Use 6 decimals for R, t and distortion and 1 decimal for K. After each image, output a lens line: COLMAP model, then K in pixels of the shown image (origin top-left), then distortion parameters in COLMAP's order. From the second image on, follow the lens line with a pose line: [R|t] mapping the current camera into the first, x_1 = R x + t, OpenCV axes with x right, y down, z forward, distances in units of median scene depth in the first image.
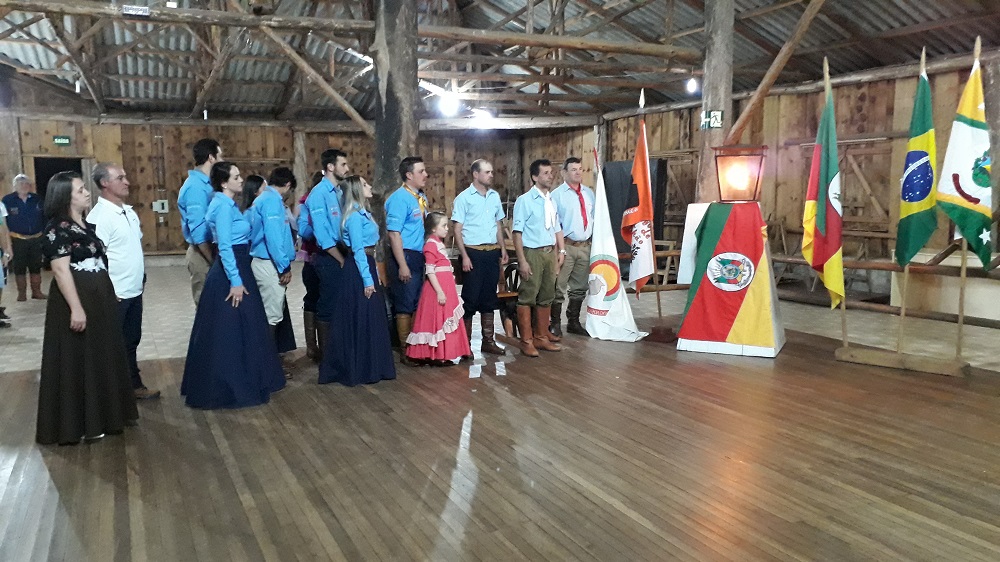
lens RADIAL K [[819.7, 0, 499.8], [0, 819.7, 291.5], [0, 0, 1]] dist [0.026166, -0.023450]
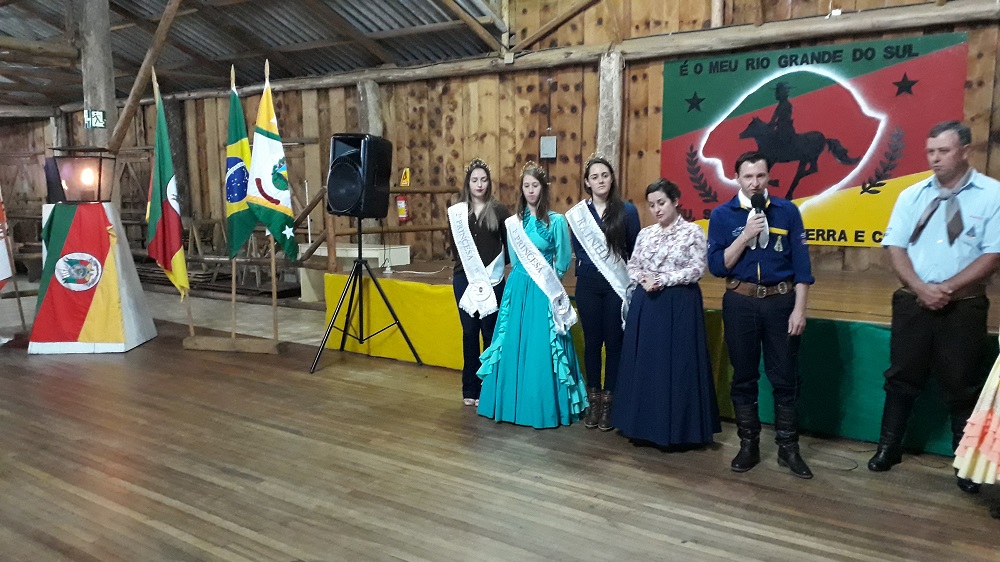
lens RADIAL K [[819.7, 0, 499.5], [0, 819.7, 280.5], [0, 0, 1]] dist [0.026166, -0.023450]
pose [[0.872472, -0.051353, 0.485957, 0.239343], [0.055441, 0.998444, 0.005974, 0.009397], [-0.485508, 0.021730, 0.873962, -0.135417]]
